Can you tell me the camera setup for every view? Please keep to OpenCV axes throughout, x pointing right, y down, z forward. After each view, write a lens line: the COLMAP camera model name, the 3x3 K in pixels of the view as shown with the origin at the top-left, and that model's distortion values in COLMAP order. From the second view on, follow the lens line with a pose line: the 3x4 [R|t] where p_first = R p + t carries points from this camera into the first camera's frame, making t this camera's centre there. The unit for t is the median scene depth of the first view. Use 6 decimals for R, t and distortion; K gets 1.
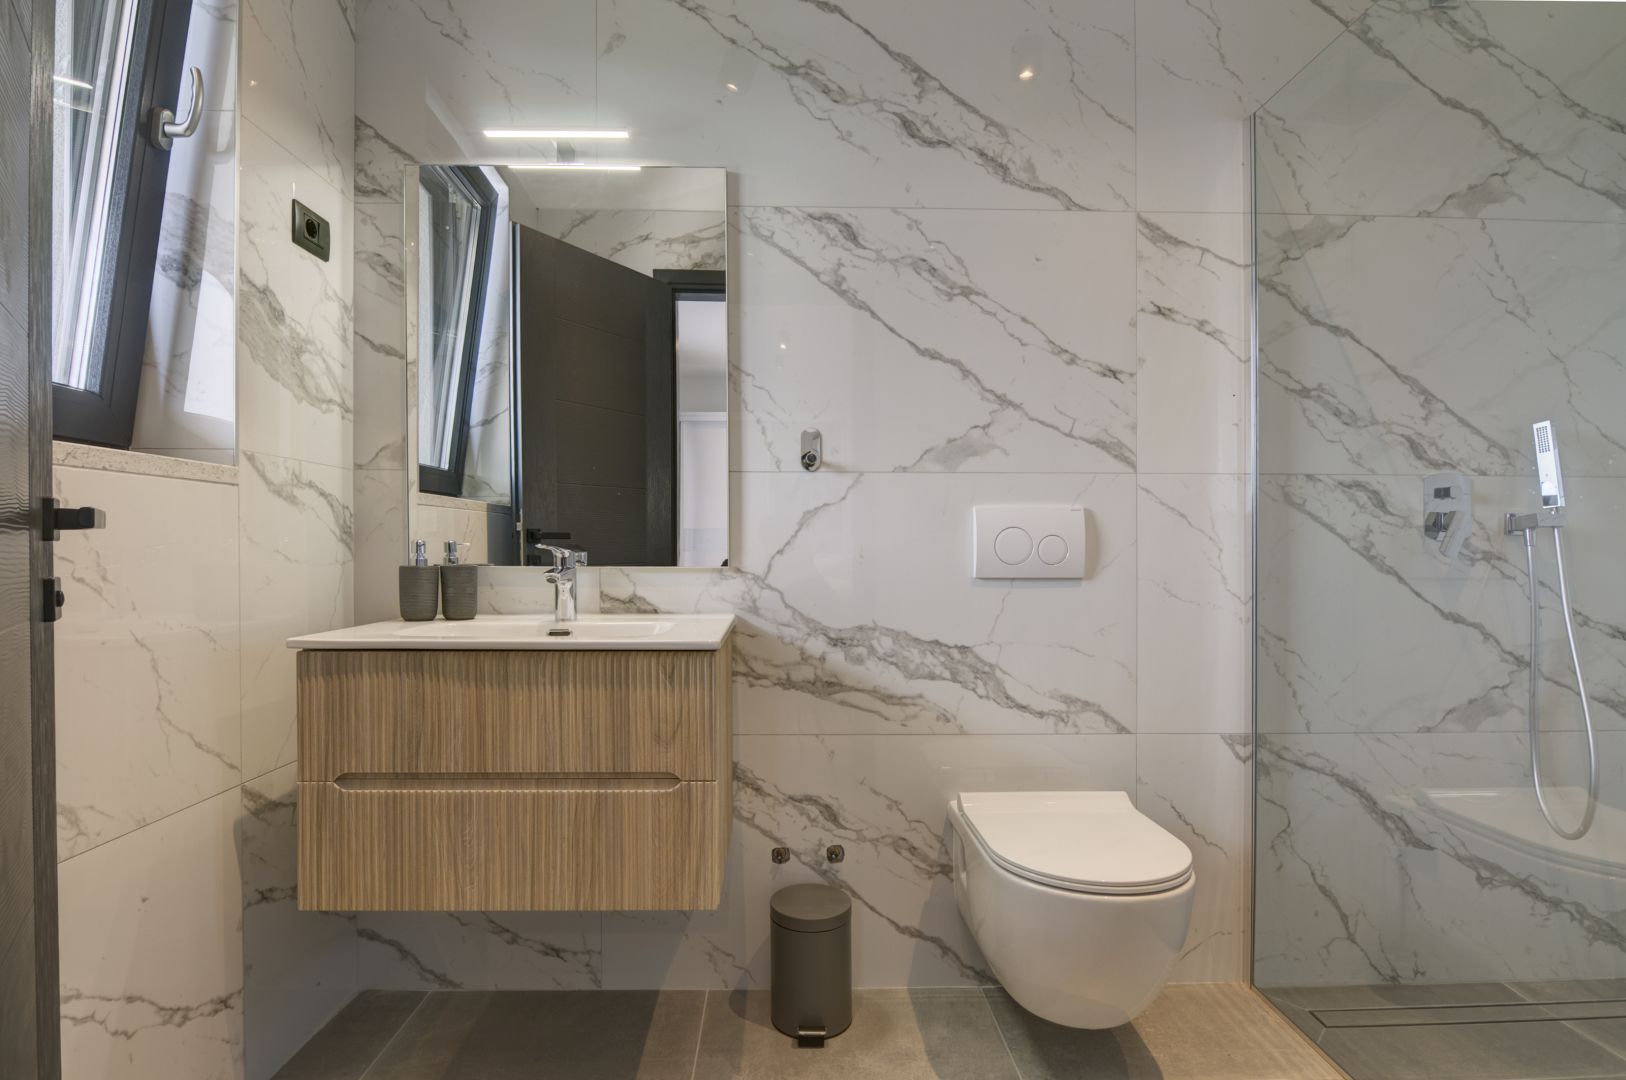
lens RADIAL K [[785.1, 0, 801.8], [0, 785.1, 553.8], [0, 0, 1]] dist [-0.015558, -0.002621]
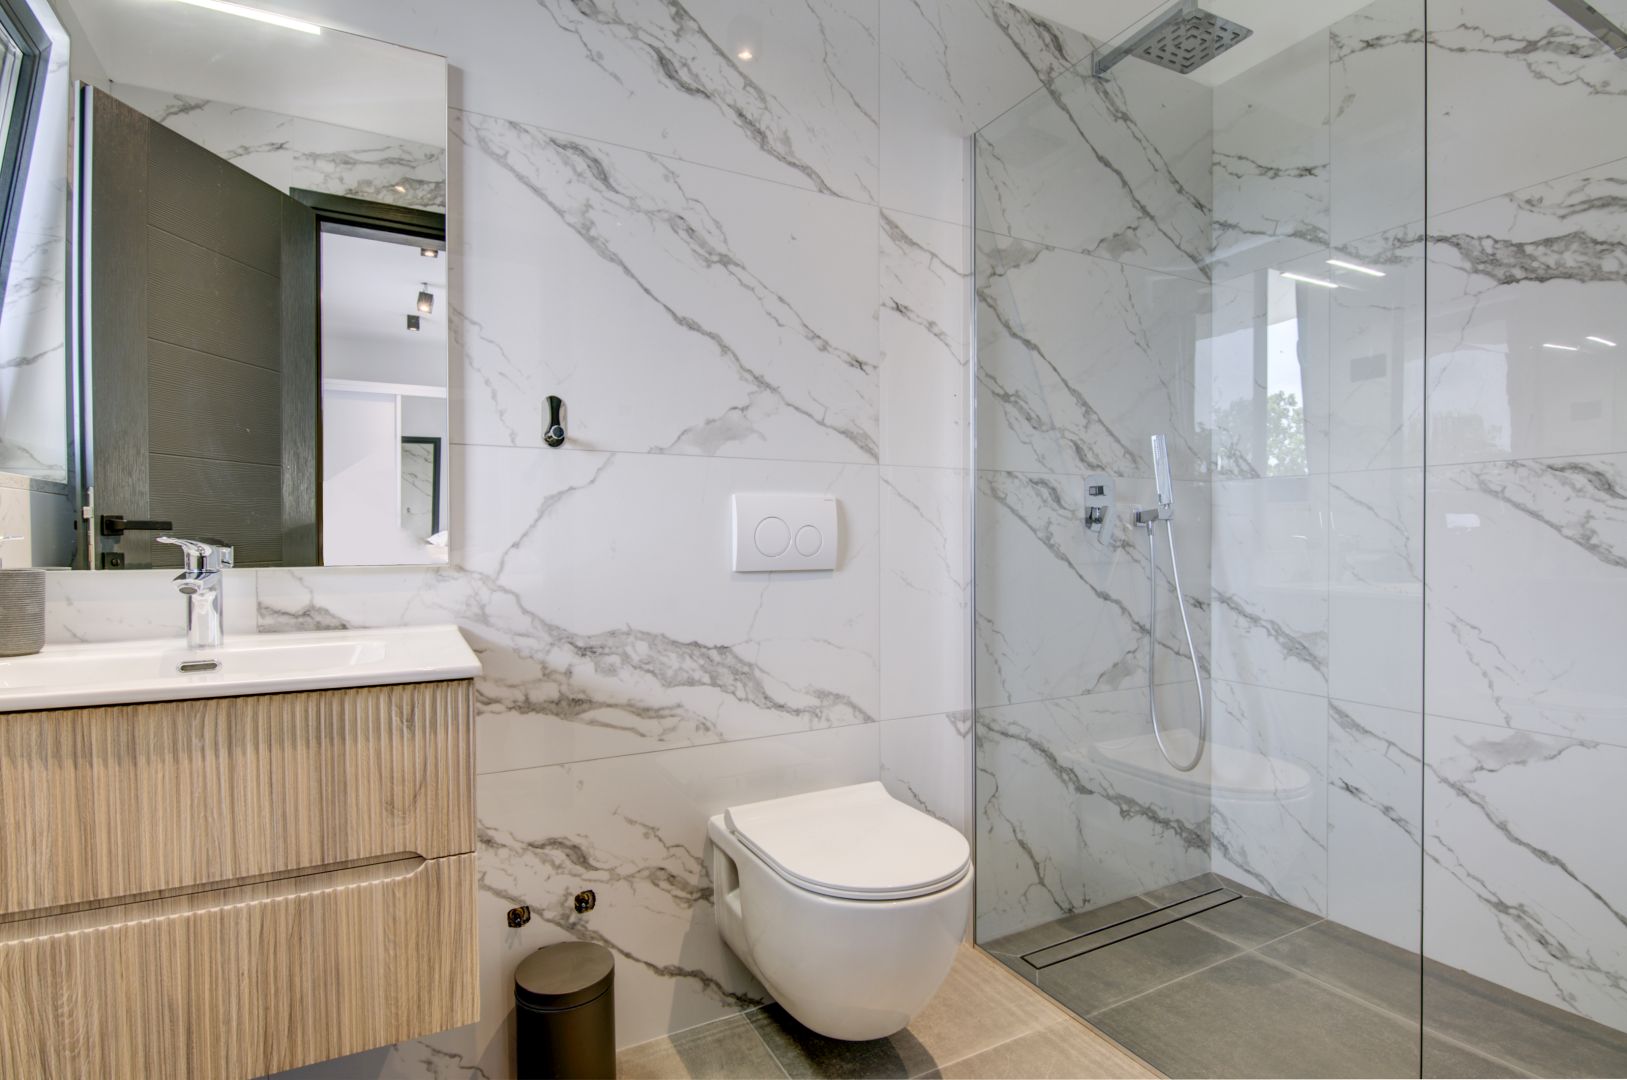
lens RADIAL K [[785.6, 0, 805.7], [0, 785.6, 542.4], [0, 0, 1]] dist [-0.015558, -0.002621]
pose [[0.903659, -0.007197, 0.428192, -0.098427], [0.008810, 0.999960, -0.001787, -0.001369], [-0.428161, 0.005387, 0.903686, 0.127555]]
